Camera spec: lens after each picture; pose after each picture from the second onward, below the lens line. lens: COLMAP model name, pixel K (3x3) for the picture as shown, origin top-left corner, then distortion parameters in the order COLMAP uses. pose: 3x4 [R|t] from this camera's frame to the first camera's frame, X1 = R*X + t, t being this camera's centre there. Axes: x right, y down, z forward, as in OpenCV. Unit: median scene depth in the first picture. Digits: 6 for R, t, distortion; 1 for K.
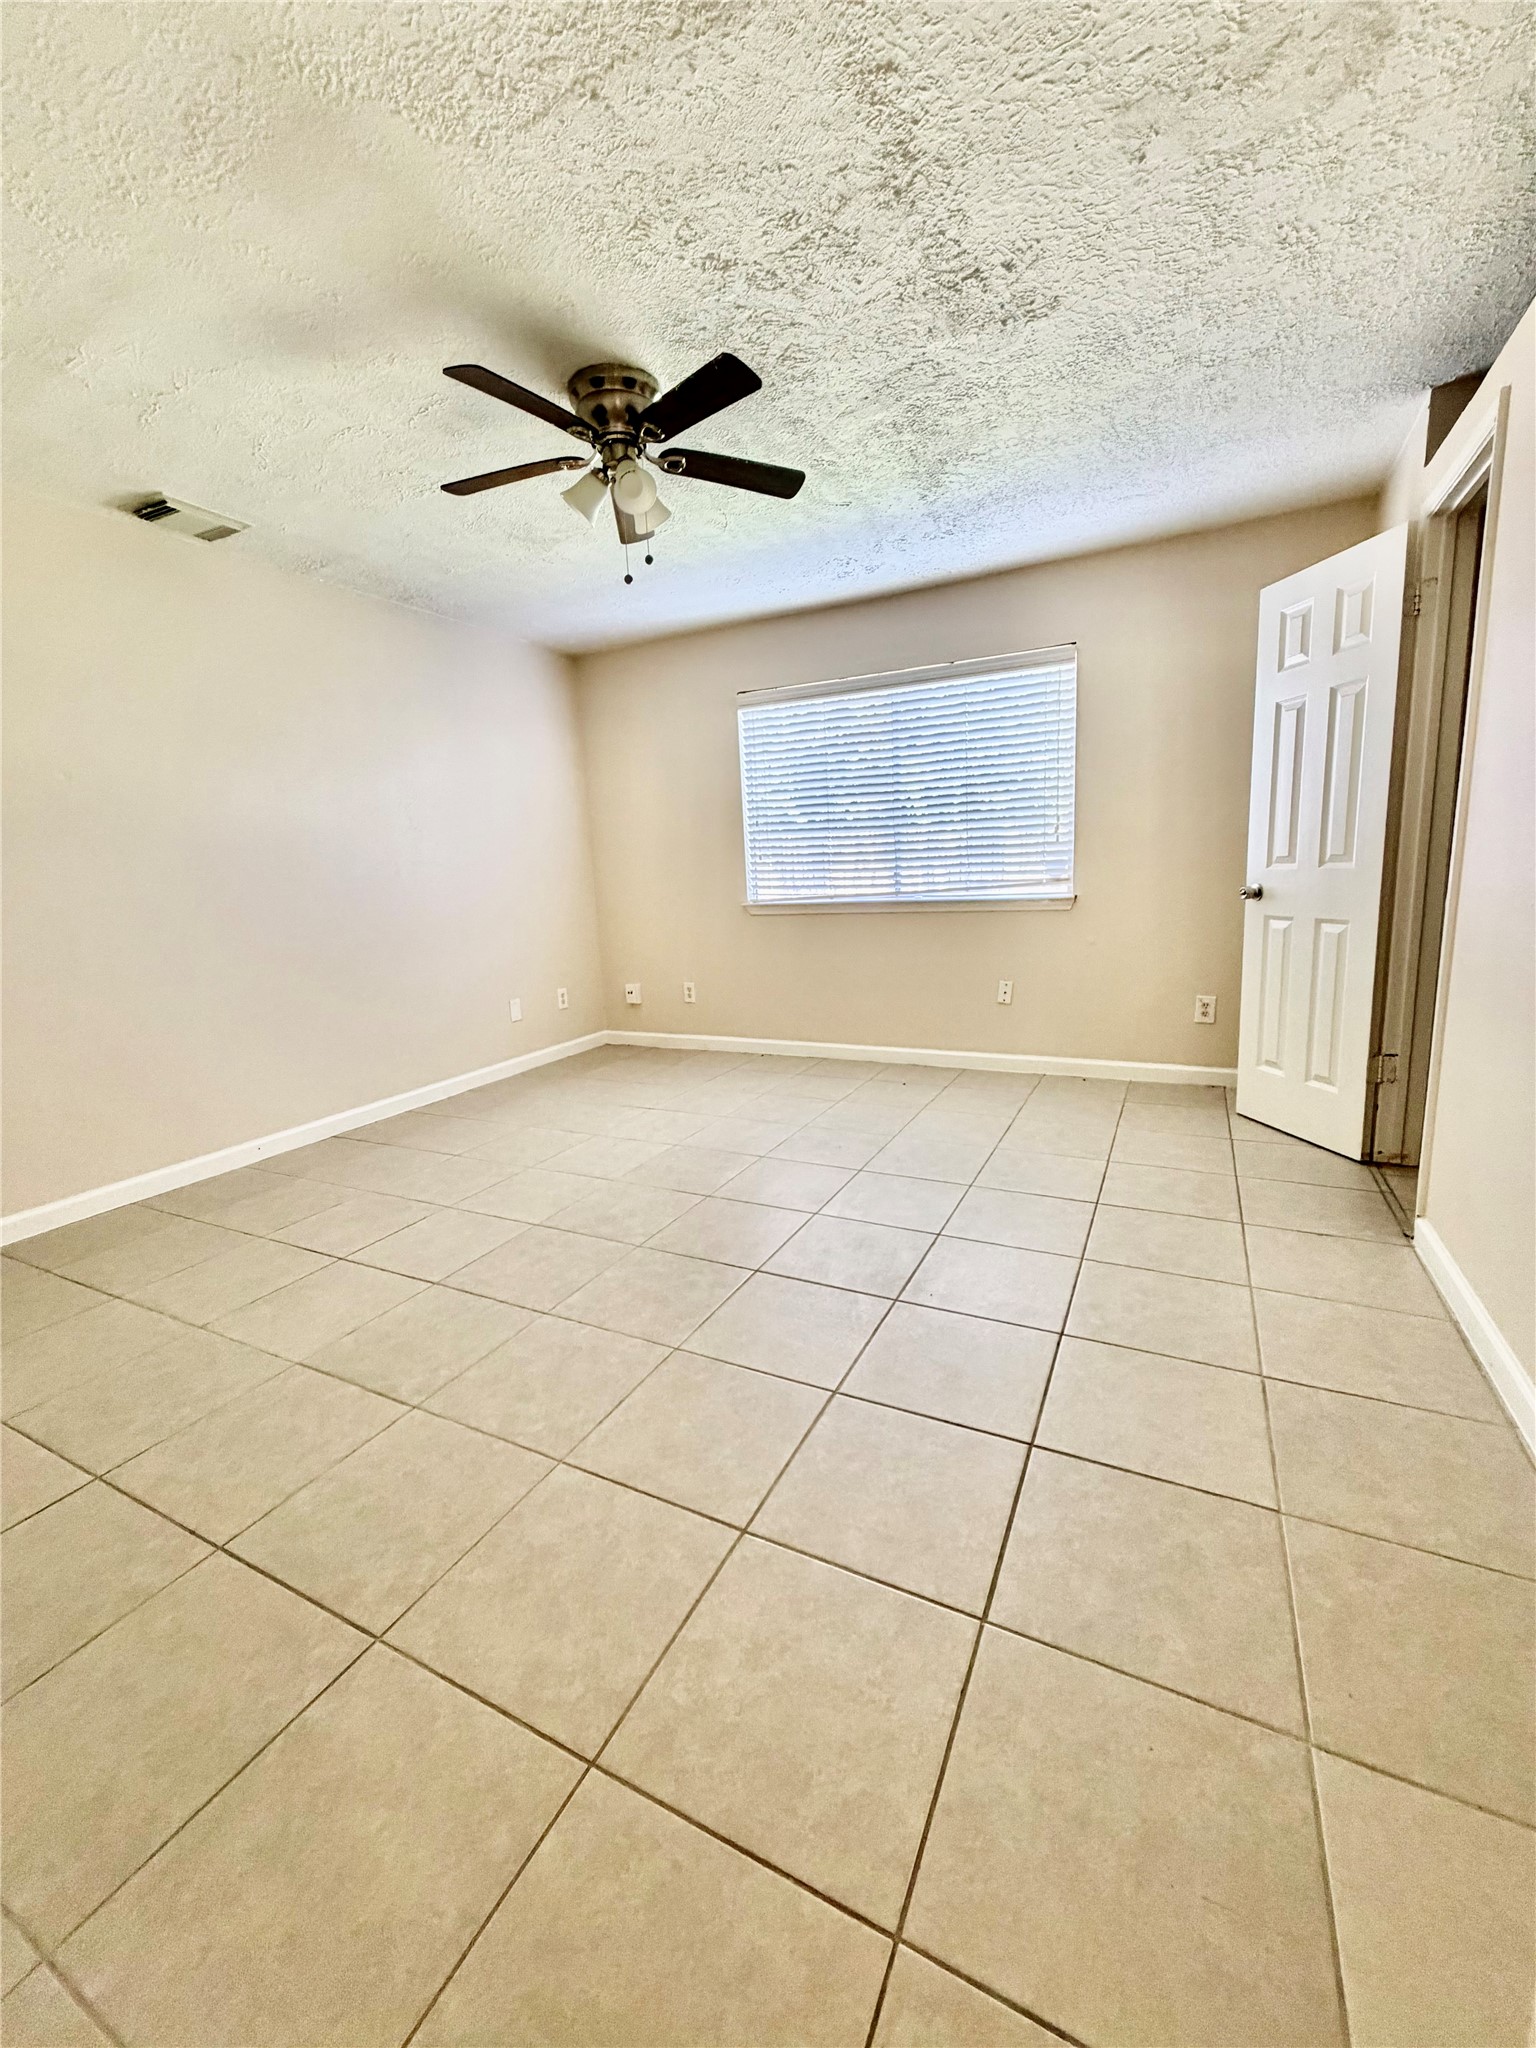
lens RADIAL K [[818.1, 0, 771.3], [0, 818.1, 1014.2], [0, 0, 1]] dist [-0.001630, 0.000956]
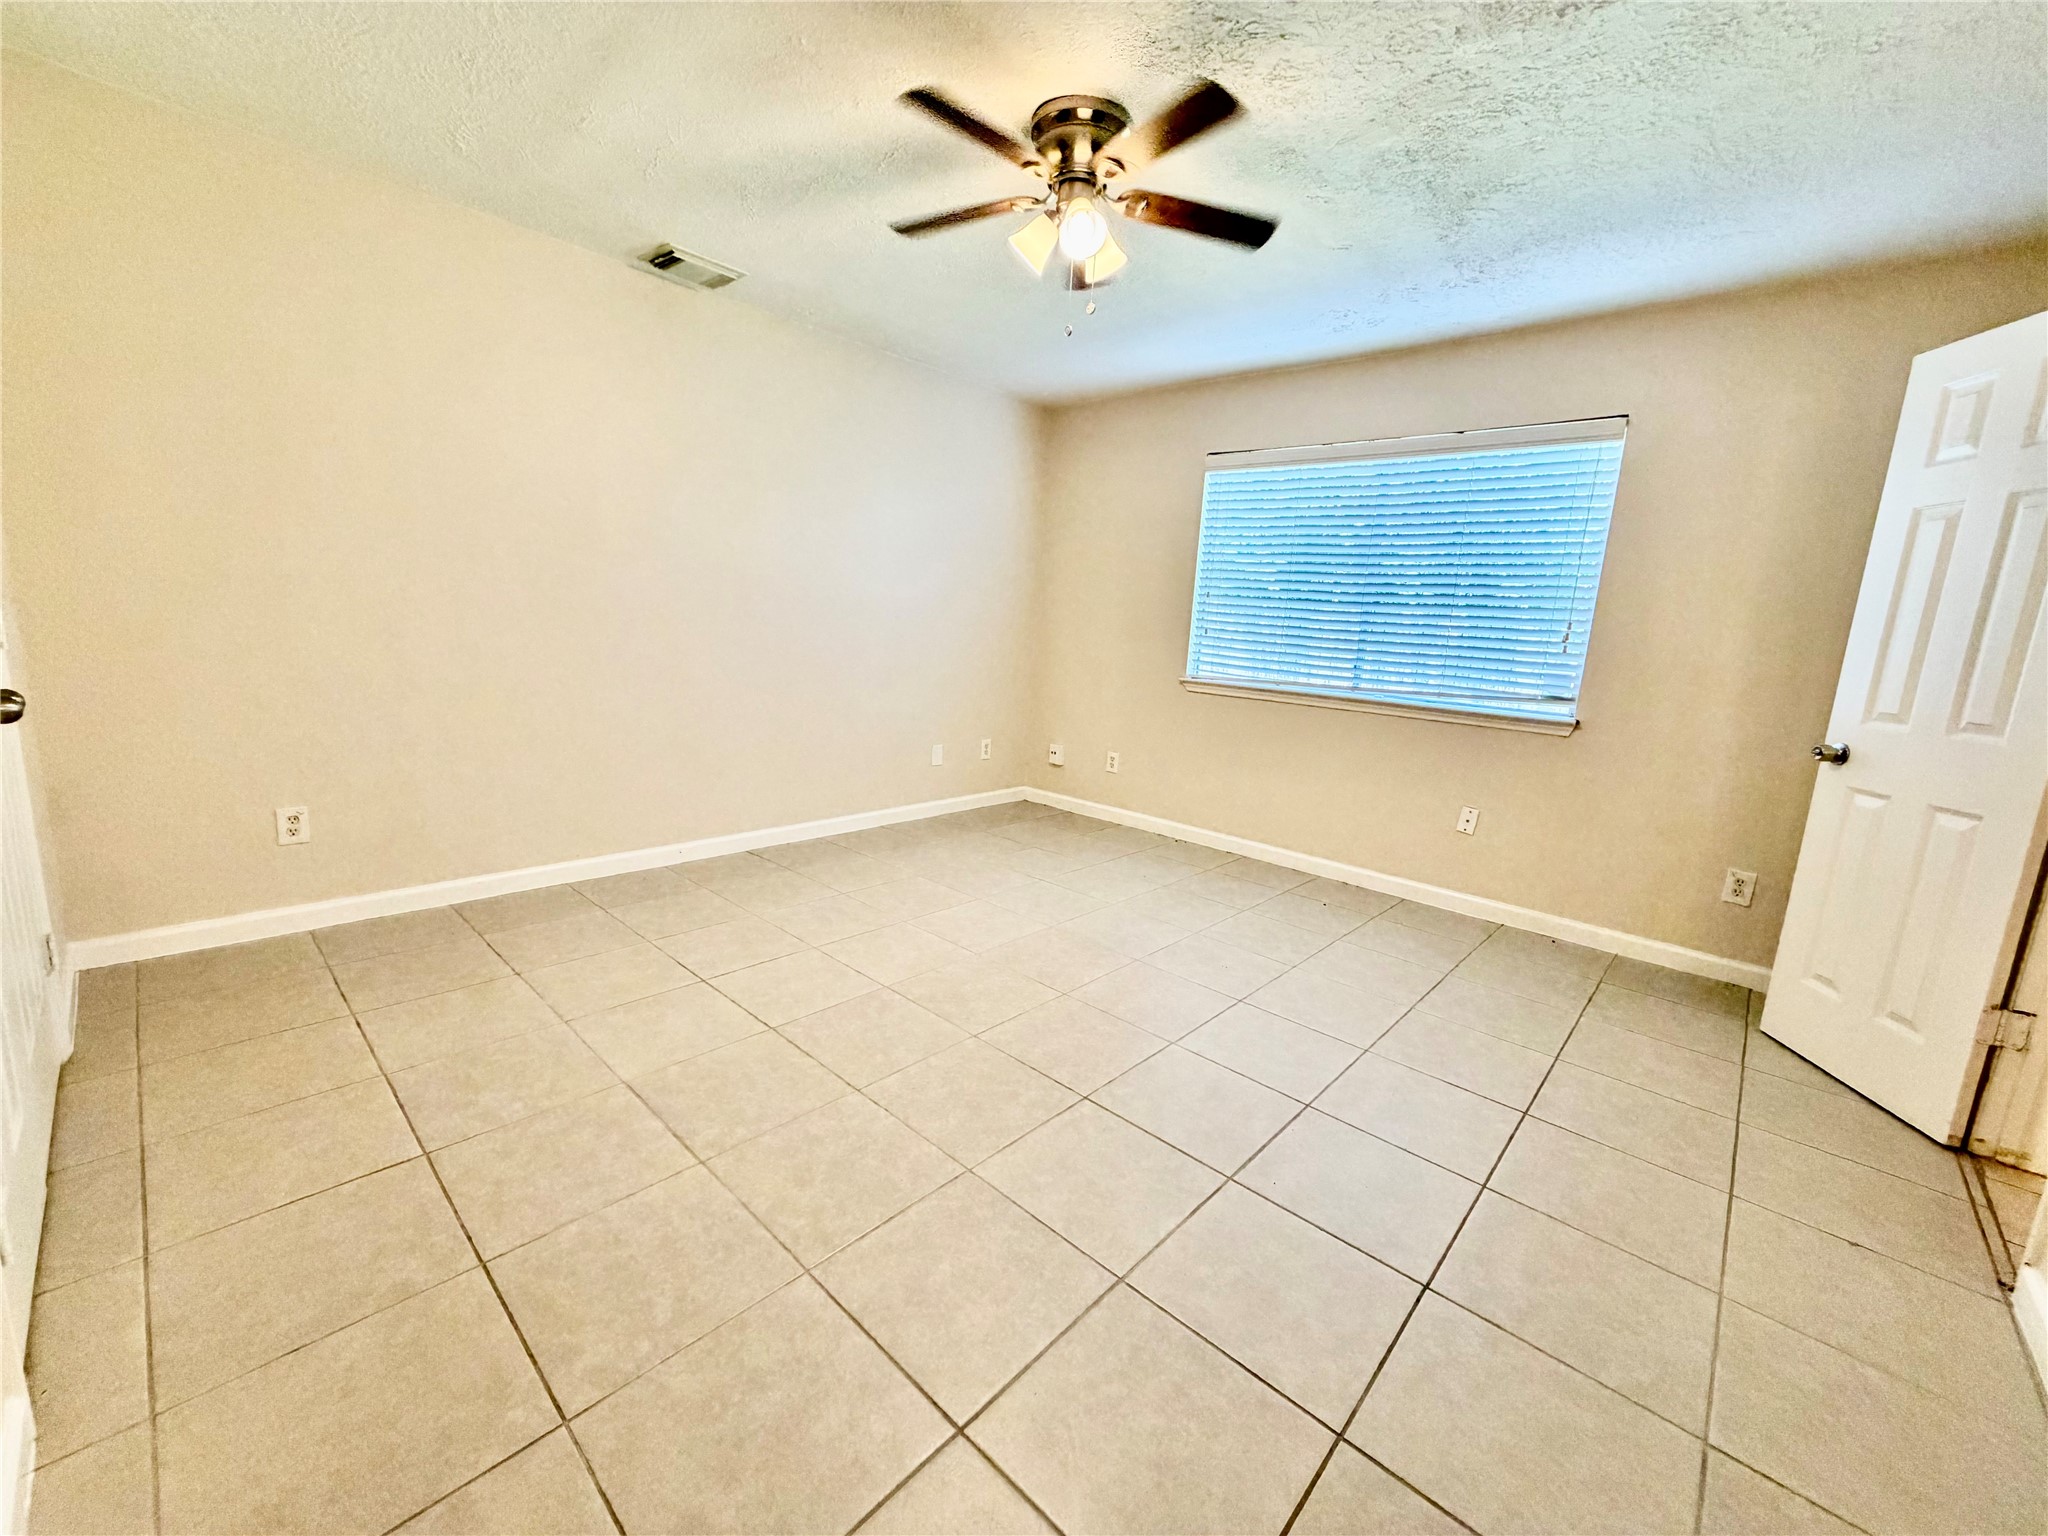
lens RADIAL K [[818.1, 0, 1016.3], [0, 818.1, 766.4], [0, 0, 1]] dist [-0.001630, 0.000956]
pose [[0.954972, 0.150582, -0.255643, 0.068210], [-0.150221, 0.988428, 0.021053, -0.044601], [0.255855, 0.018298, 0.966542, 0.081564]]
